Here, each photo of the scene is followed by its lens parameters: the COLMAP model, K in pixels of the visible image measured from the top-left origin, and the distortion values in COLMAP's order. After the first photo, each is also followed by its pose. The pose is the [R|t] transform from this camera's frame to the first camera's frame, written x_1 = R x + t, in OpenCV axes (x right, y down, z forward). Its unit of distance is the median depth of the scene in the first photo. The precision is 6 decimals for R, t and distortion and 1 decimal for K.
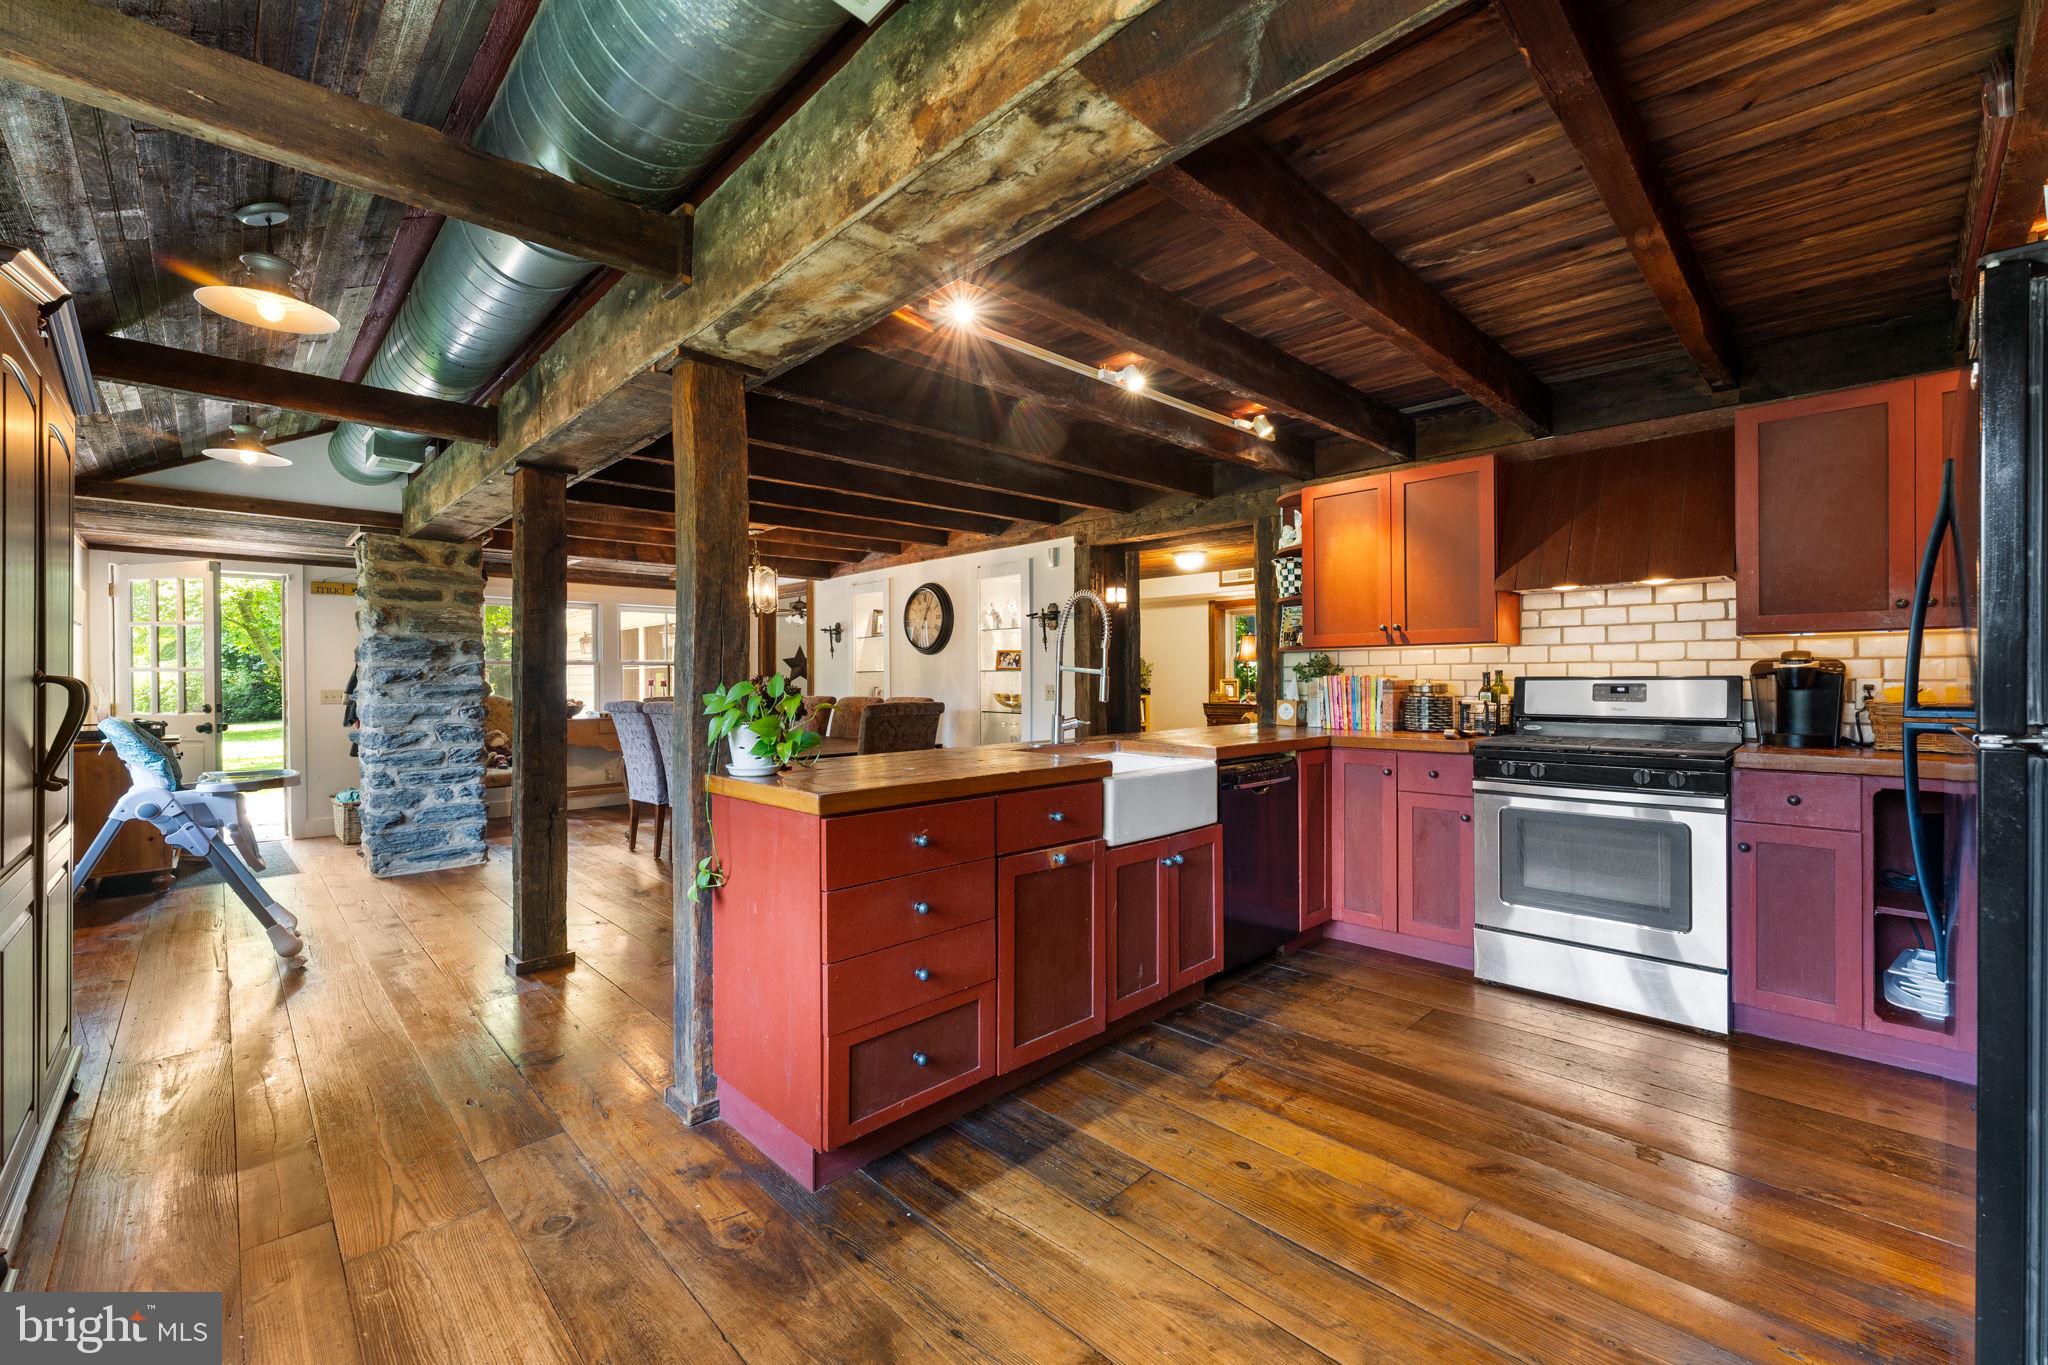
lens RADIAL K [[823.0, 0, 1021.7], [0, 823.0, 683.1], [0, 0, 1]] dist [-0.001541, 0.000101]
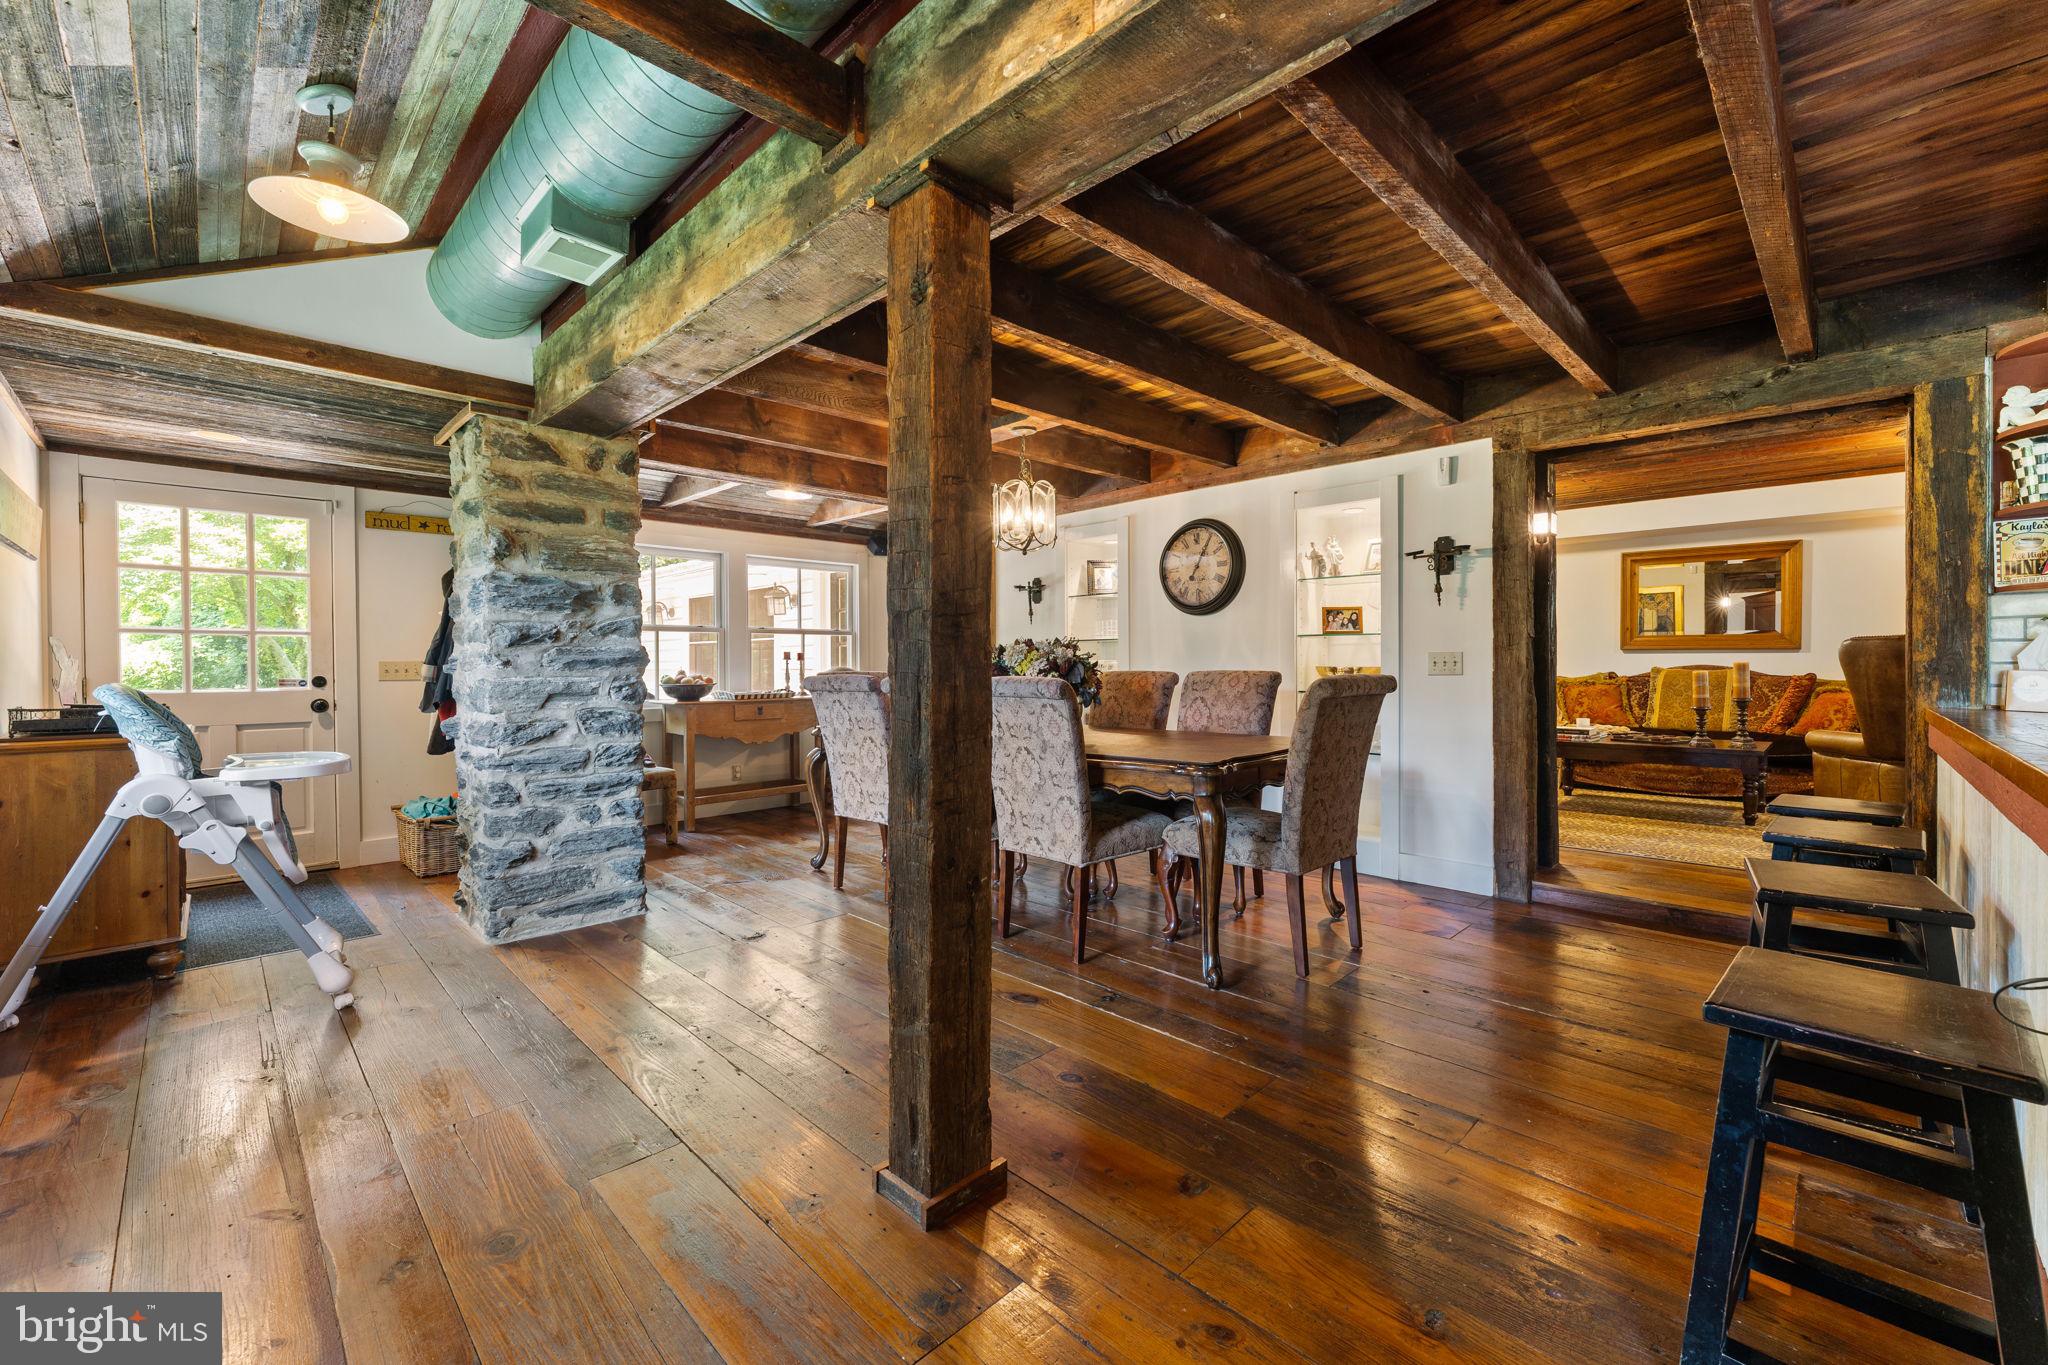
lens RADIAL K [[823.0, 0, 1027.2], [0, 823.0, 670.4], [0, 0, 1]] dist [-0.001541, 0.000101]
pose [[0.999921, 0.000920, 0.012502, -0.349984], [-0.000978, 0.999989, 0.004648, 0.015080], [-0.012497, -0.004660, 0.999911, 0.323614]]
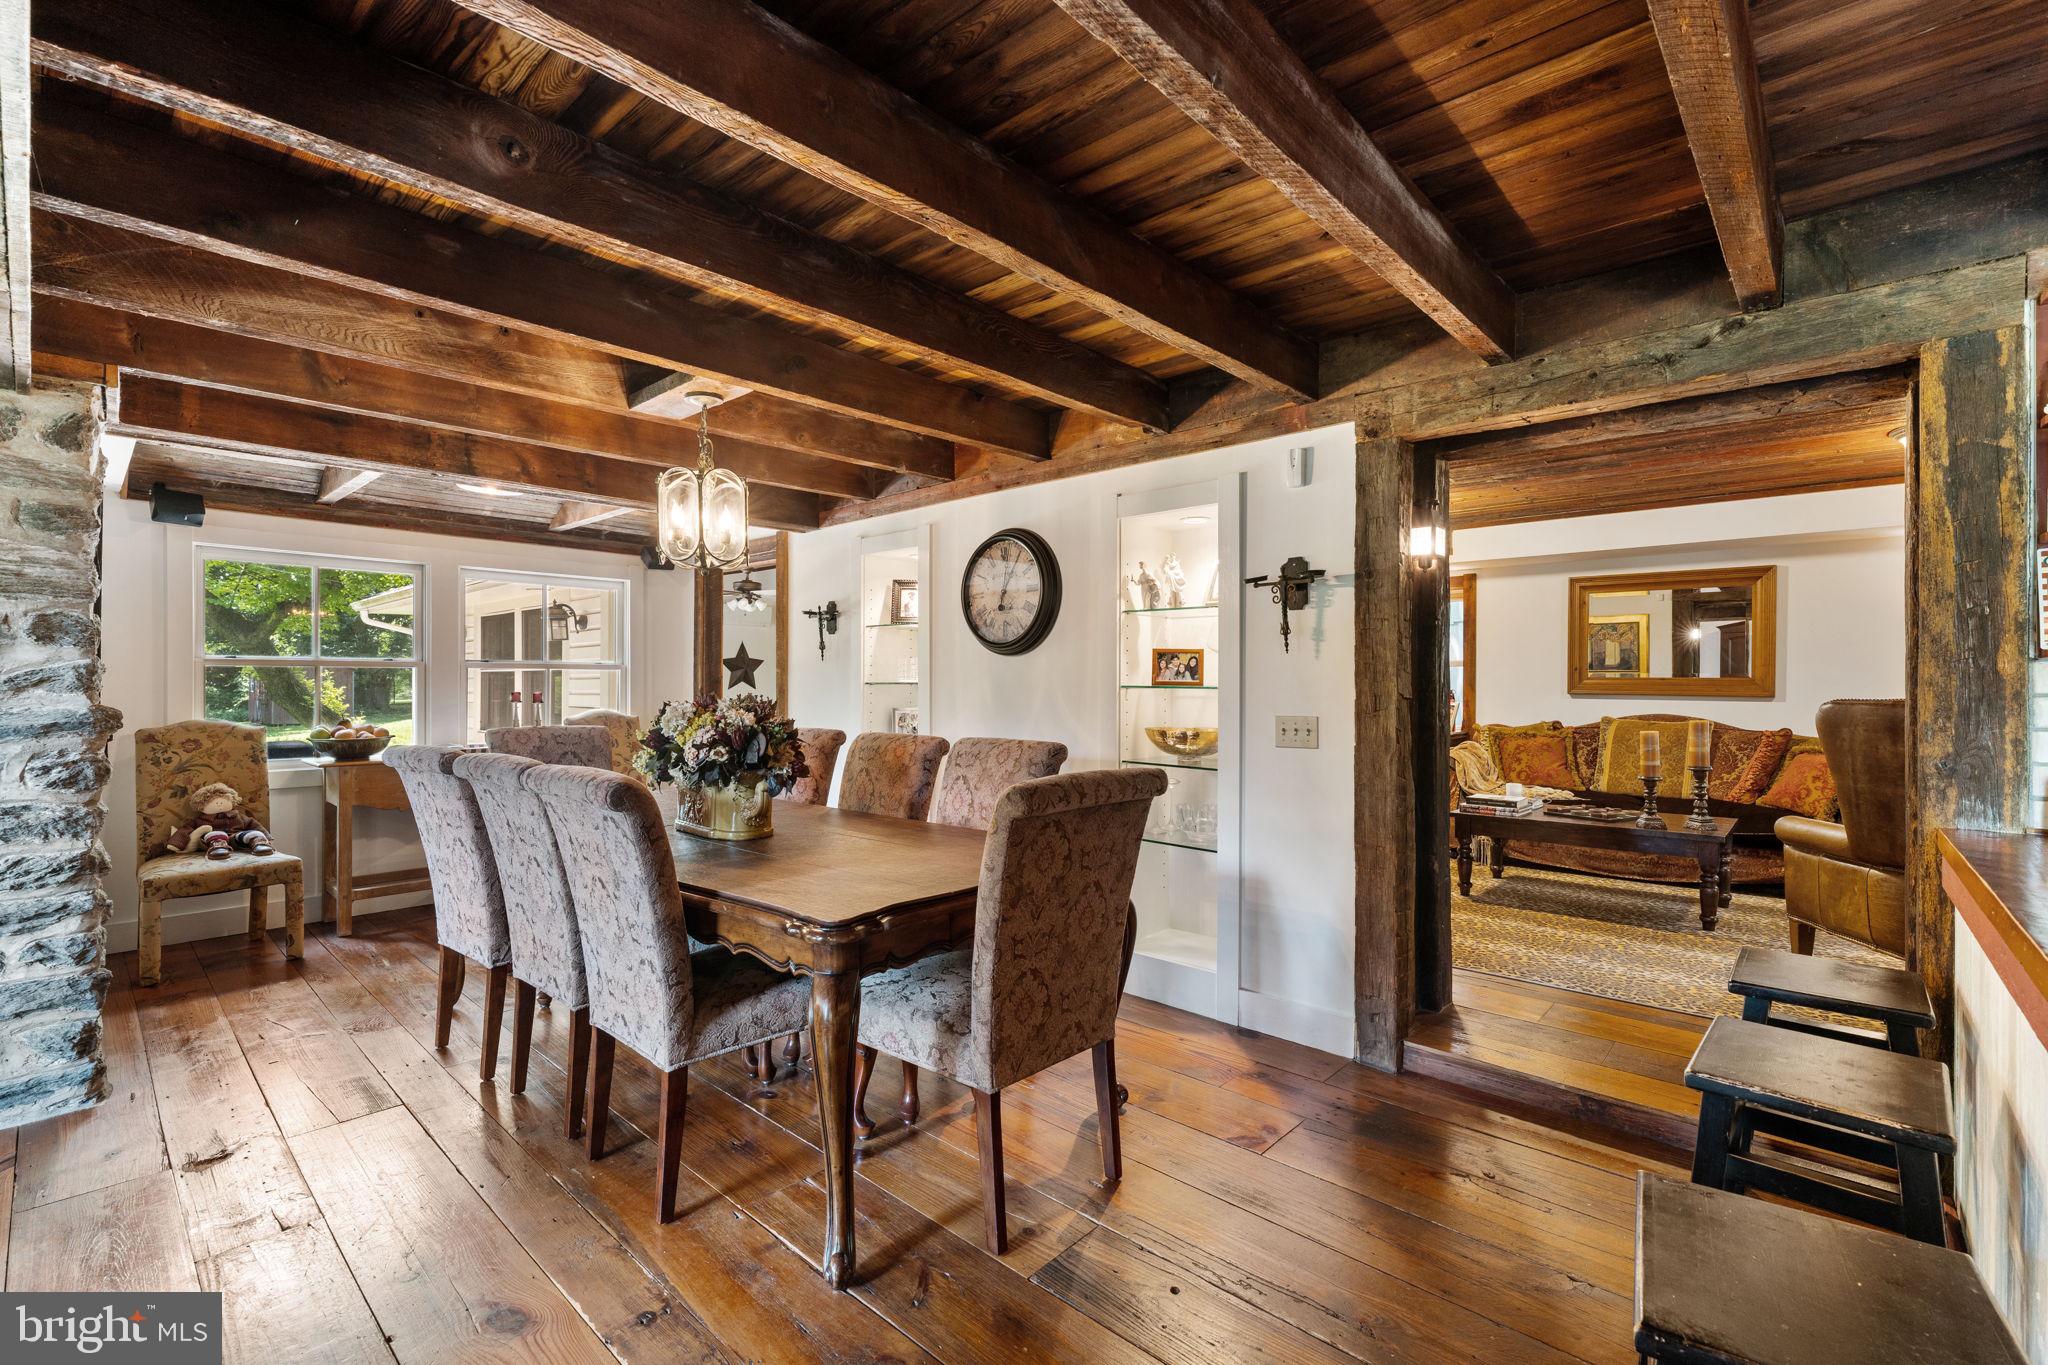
lens RADIAL K [[886.3, 0, 1021.3], [0, 886.3, 684.6], [0, 0, 1]] dist [-0.002412, -0.000930]
pose [[0.998389, 0.008634, 0.056075, -0.174087], [-0.008469, 0.999959, -0.003173, -0.016115], [-0.056100, 0.002693, 0.998421, 0.493753]]
